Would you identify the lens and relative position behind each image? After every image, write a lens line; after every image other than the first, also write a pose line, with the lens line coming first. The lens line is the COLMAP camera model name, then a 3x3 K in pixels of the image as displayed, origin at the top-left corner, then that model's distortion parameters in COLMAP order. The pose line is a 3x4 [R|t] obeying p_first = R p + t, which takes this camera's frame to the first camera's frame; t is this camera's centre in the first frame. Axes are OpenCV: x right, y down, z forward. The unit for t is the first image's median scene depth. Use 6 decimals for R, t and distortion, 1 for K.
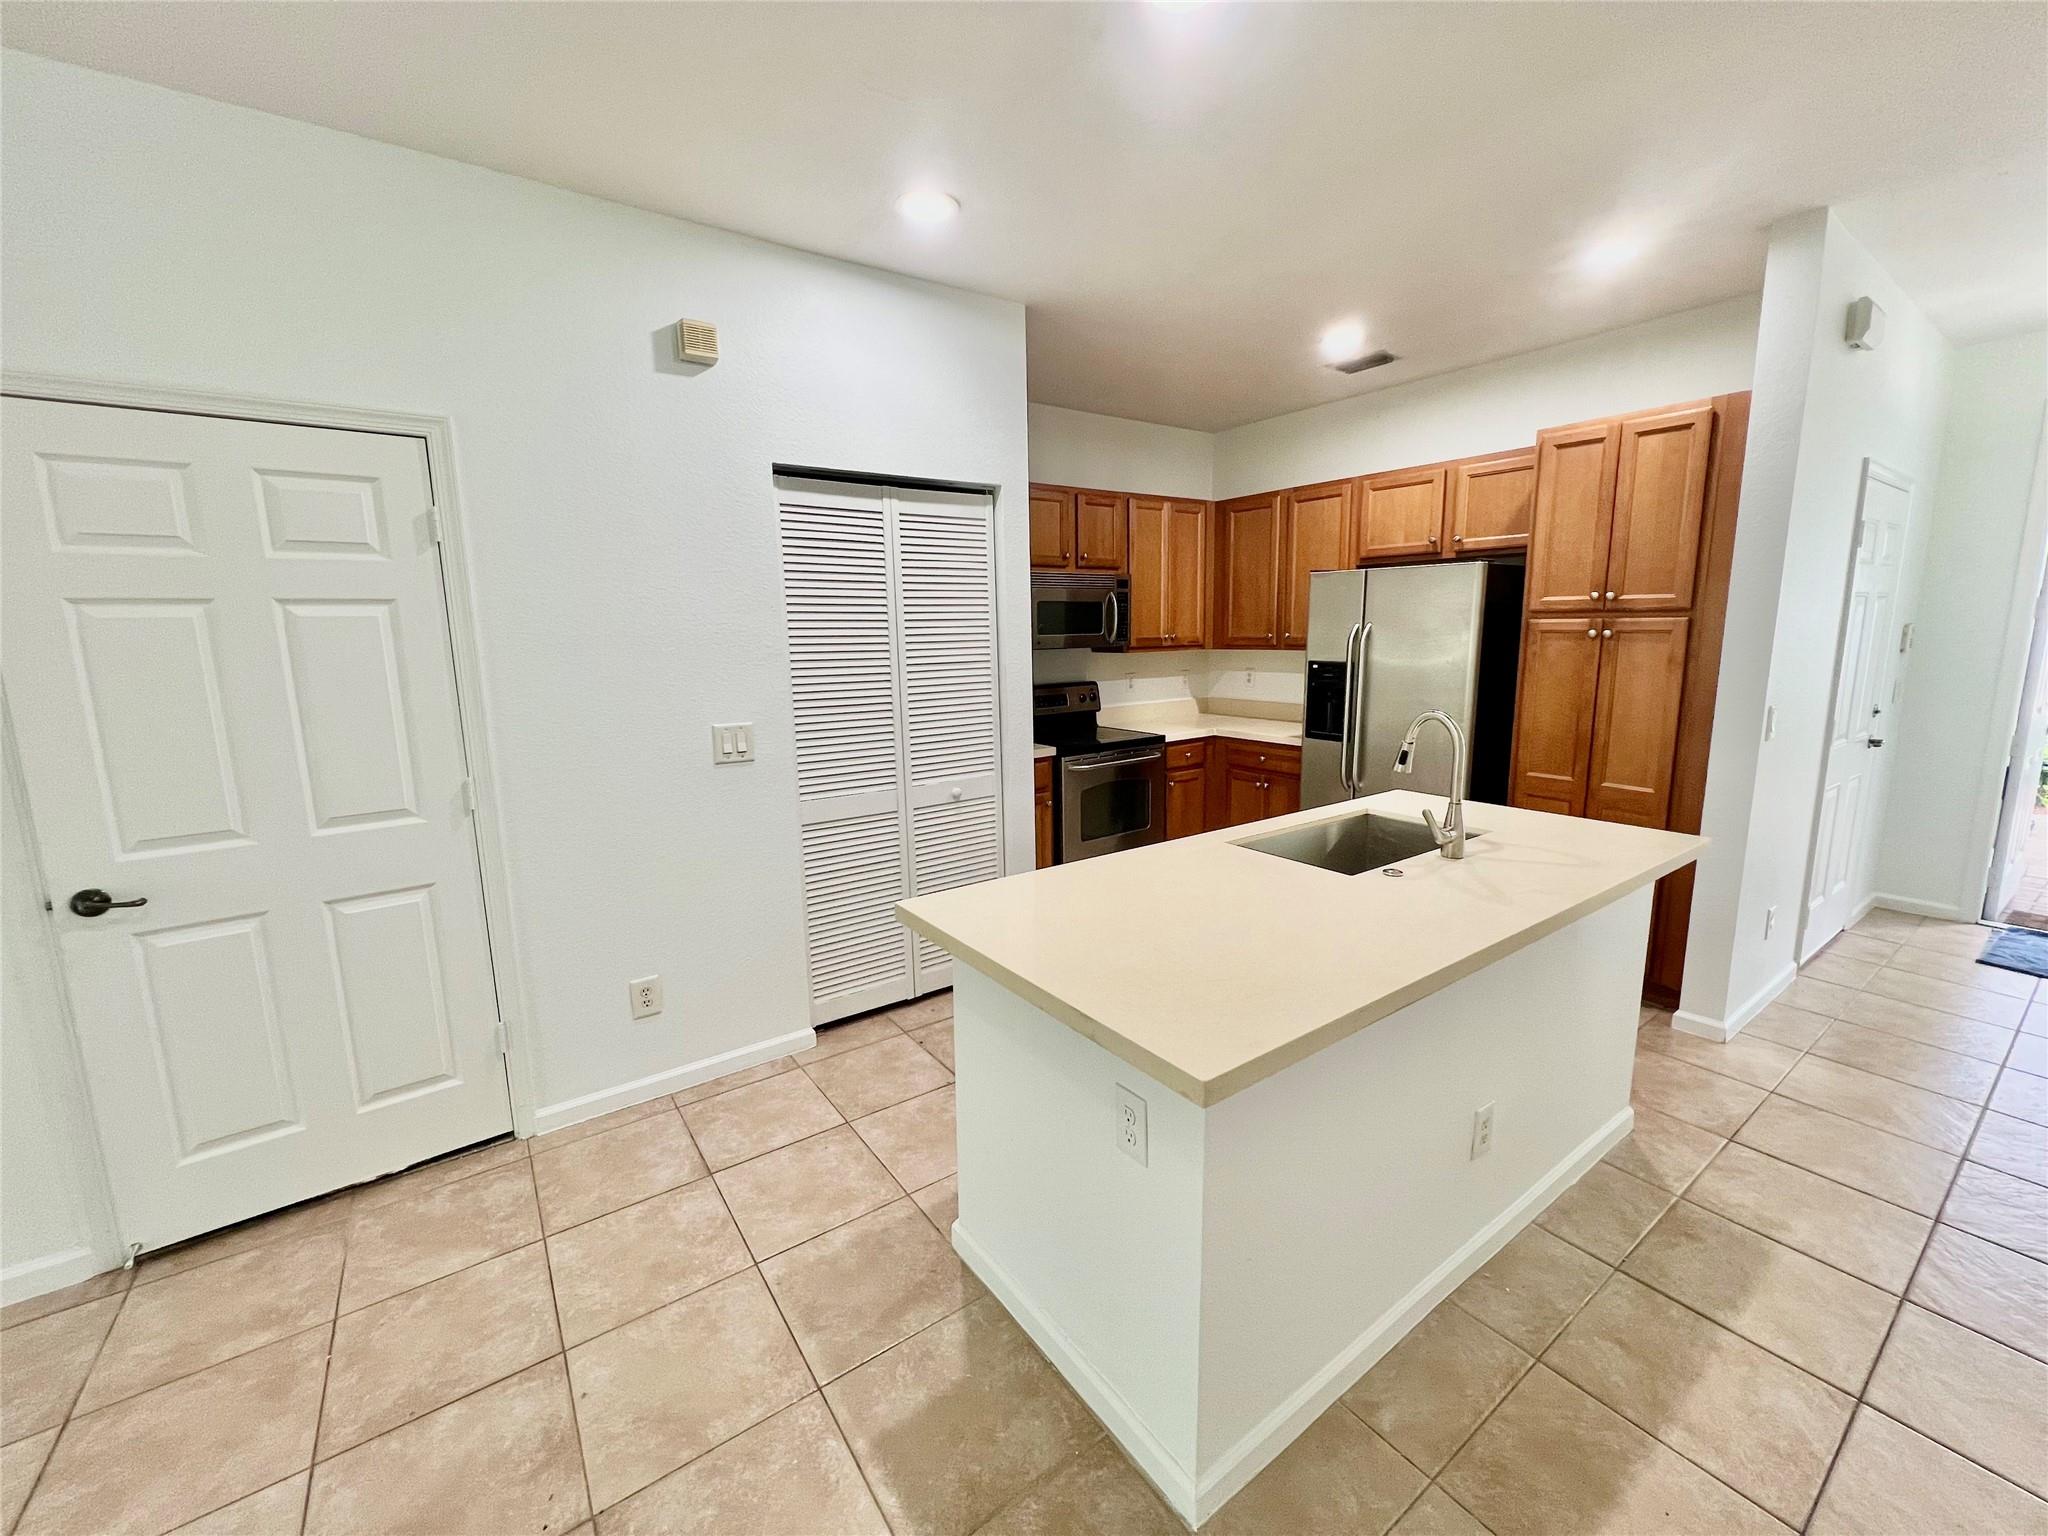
lens RADIAL K [[817.1, 0, 1026.3], [0, 817.1, 758.5], [0, 0, 1]] dist [-0.000517, 0.000022]
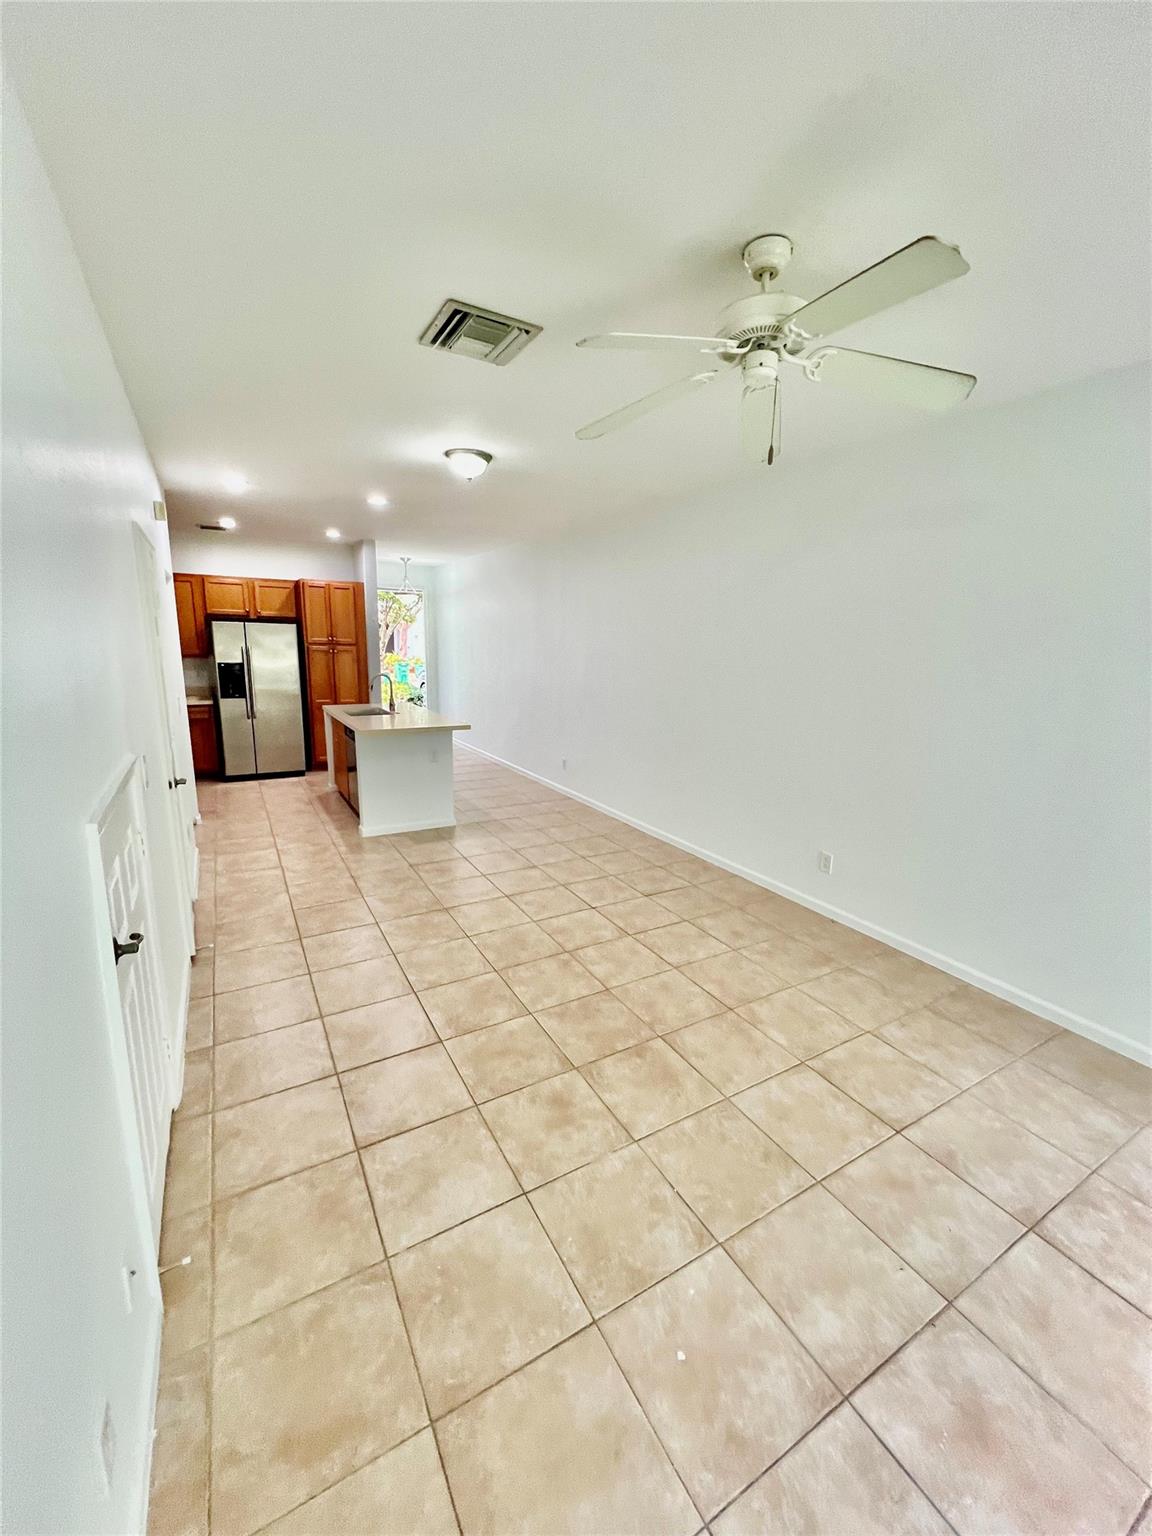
lens RADIAL K [[612.8, 0, 584.7], [0, 612.8, 770.8], [0, 0, 1]] dist [-0.000517, 0.000022]
pose [[0.083629, -0.182946, 0.979560, -1.645617], [0.133323, 0.976220, 0.170940, 0.017636], [-0.987538, 0.116303, 0.106031, -0.126849]]
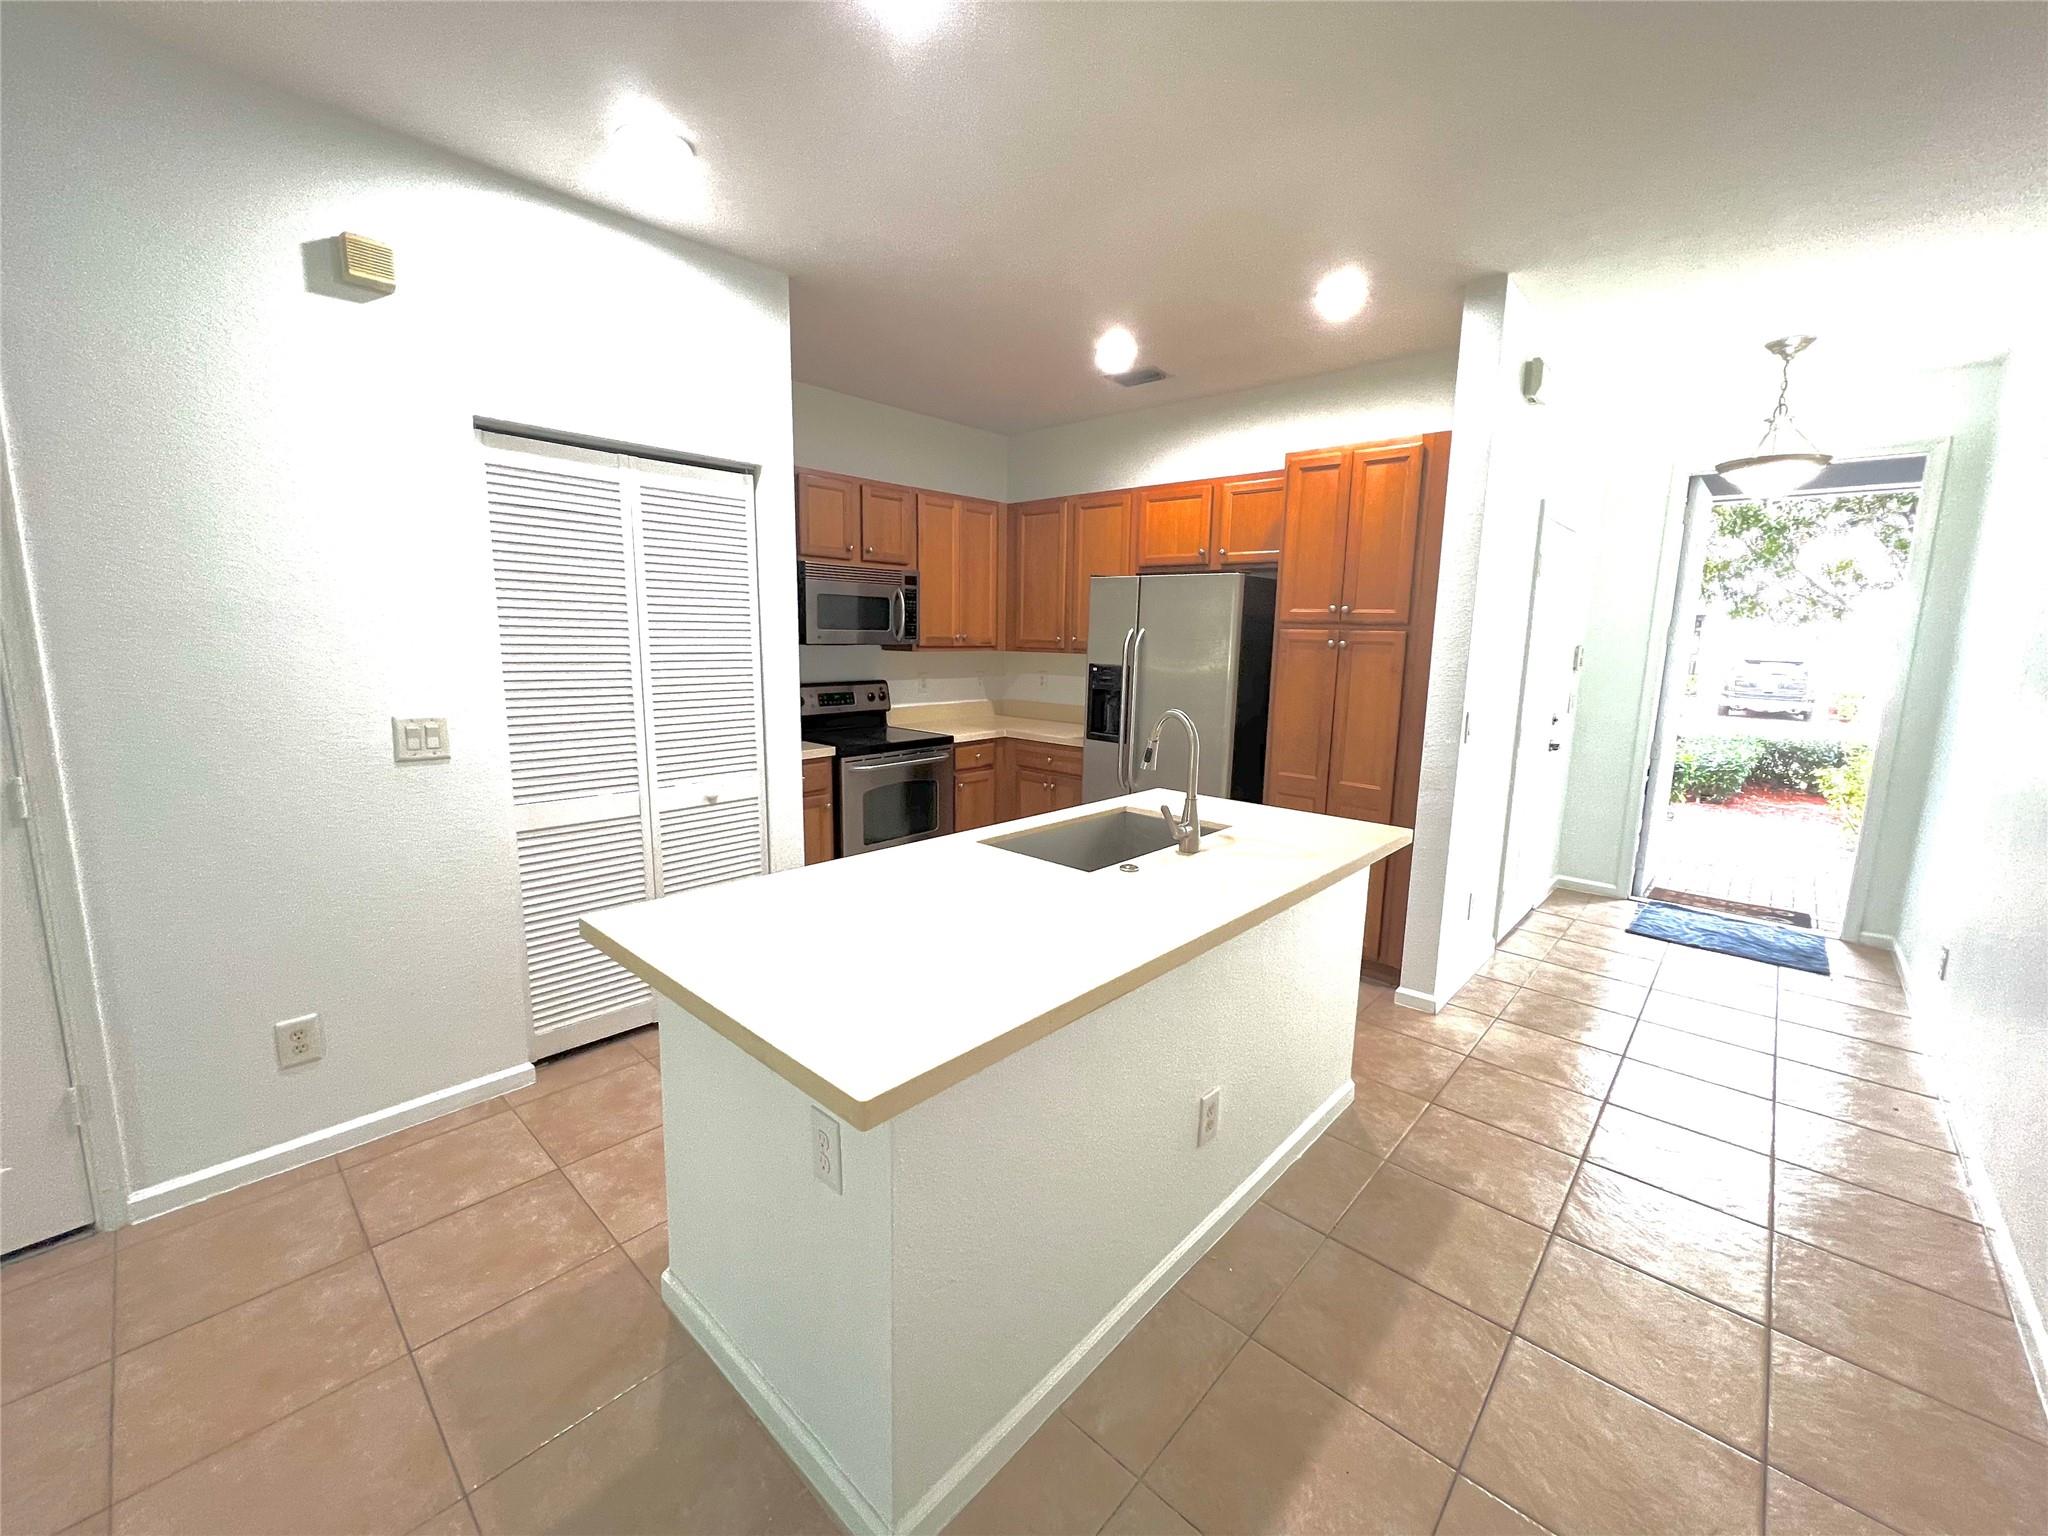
lens RADIAL K [[817.1, 0, 1026.3], [0, 817.1, 758.5], [0, 0, 1]] dist [-0.000517, 0.000022]
pose [[0.977693, 0.002493, 0.210026, 0.075116], [-0.001278, 0.999982, -0.005917, 0.007030], [-0.210037, 0.005517, 0.977678, 0.026489]]
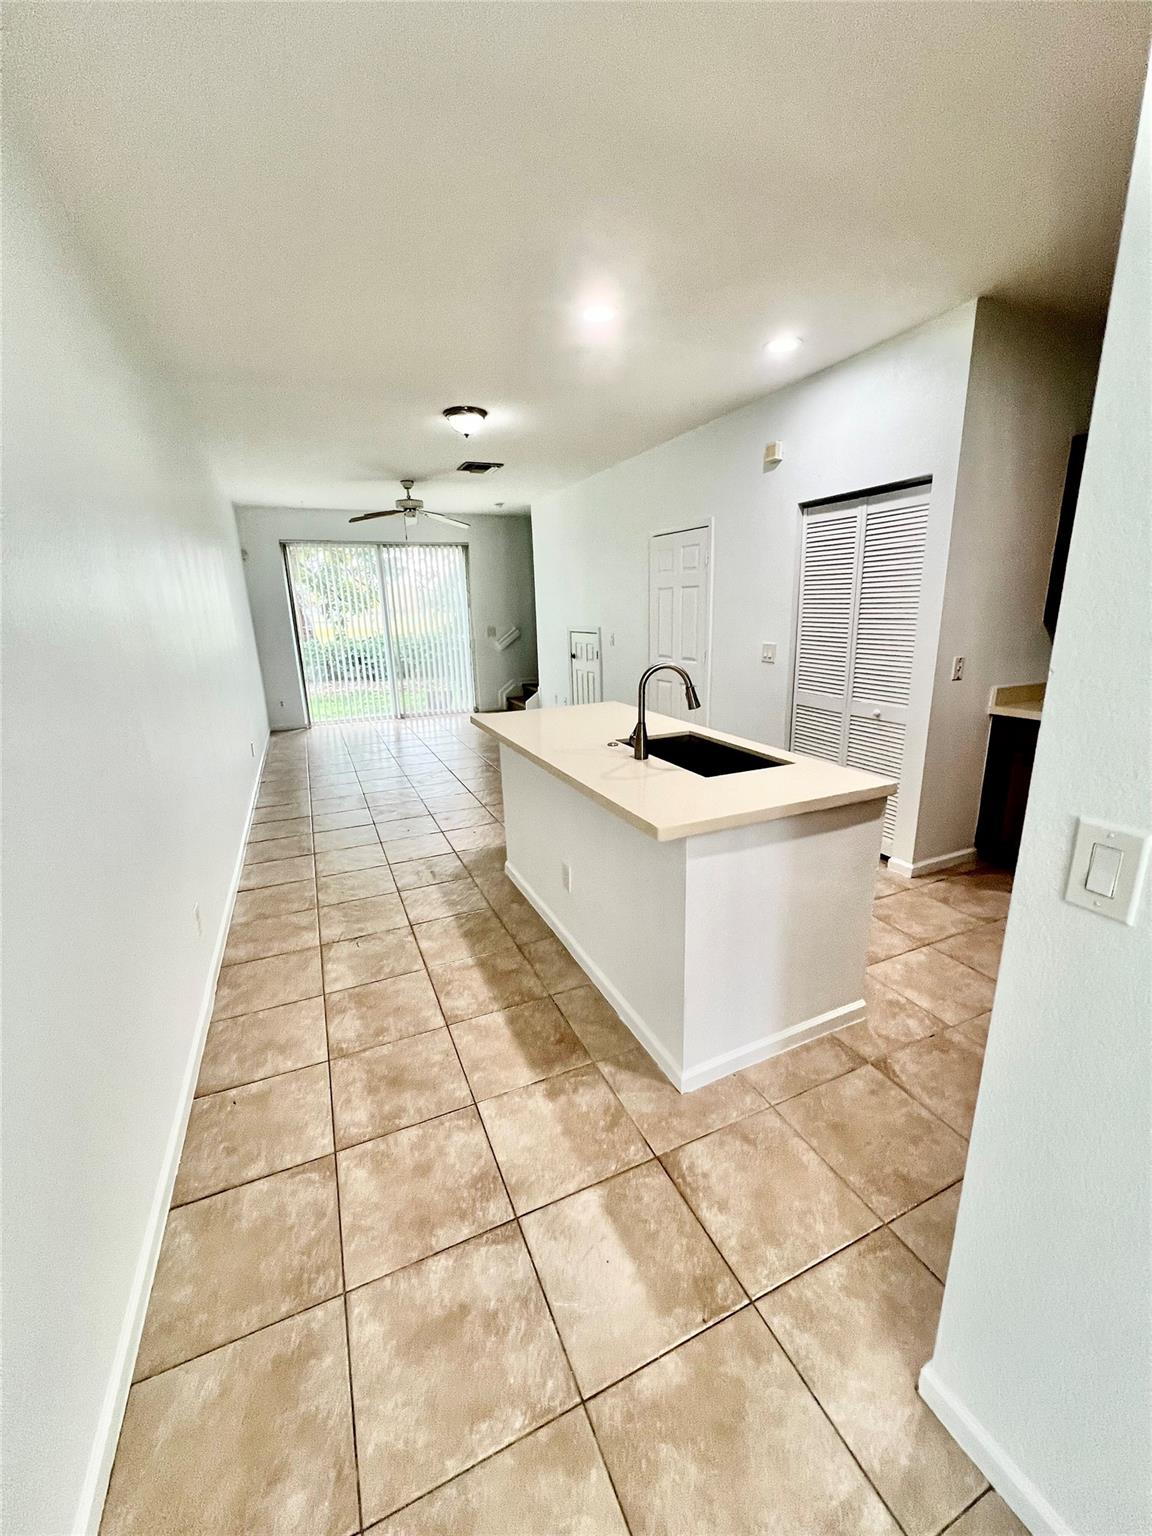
lens RADIAL K [[612.8, 0, 584.7], [0, 612.8, 770.8], [0, 0, 1]] dist [-0.000517, 0.000022]
pose [[-0.188287, 0.275648, -0.942638, 1.150524], [-0.129935, 0.944376, 0.302110, -0.131385], [0.973481, 0.179365, -0.141997, 0.756742]]
